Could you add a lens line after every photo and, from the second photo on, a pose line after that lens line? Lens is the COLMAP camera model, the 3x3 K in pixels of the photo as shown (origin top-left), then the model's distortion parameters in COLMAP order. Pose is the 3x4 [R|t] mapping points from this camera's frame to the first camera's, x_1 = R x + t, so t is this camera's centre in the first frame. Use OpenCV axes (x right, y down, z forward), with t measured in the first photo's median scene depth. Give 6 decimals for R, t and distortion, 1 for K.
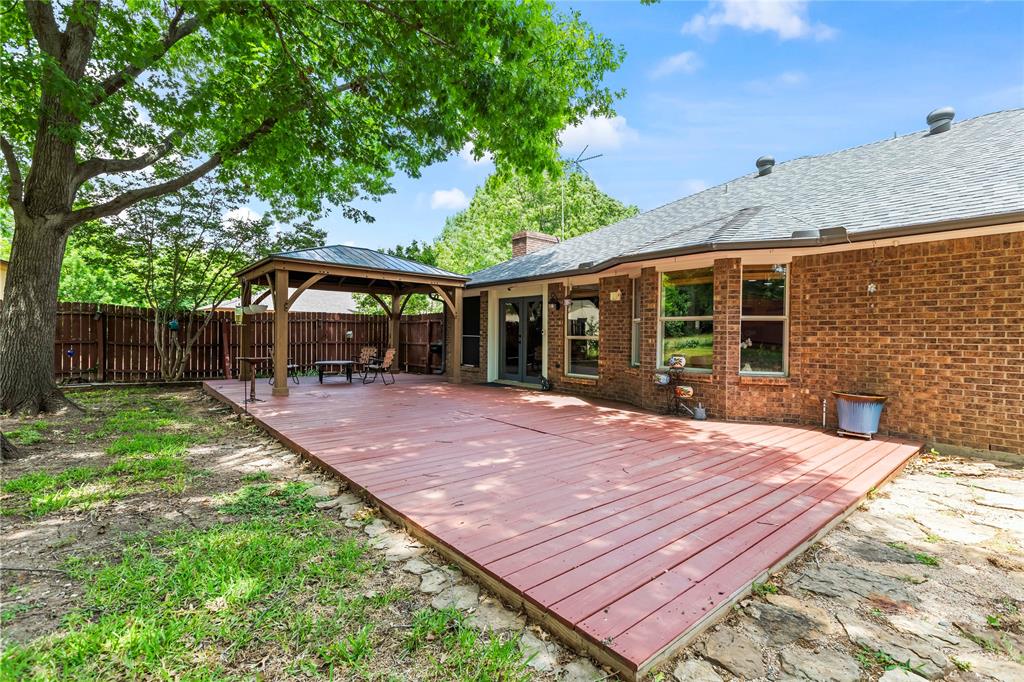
lens RADIAL K [[465.0, 0, 511.6], [0, 465.0, 340.2], [0, 0, 1]] dist [0.000322, 0.000075]
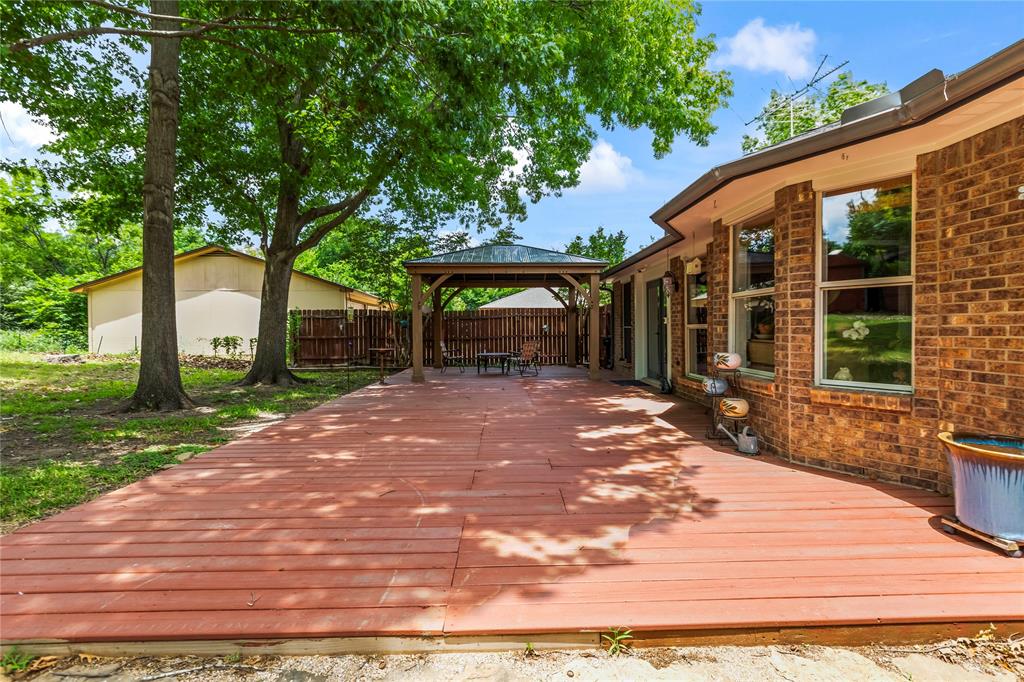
lens RADIAL K [[465.0, 0, 510.1], [0, 465.0, 337.8], [0, 0, 1]] dist [0.000322, 0.000075]
pose [[0.770994, -0.005923, -0.636814, 0.574365], [0.011381, 0.999925, 0.004479, 0.008671], [0.636740, -0.010701, 0.771004, 0.325591]]
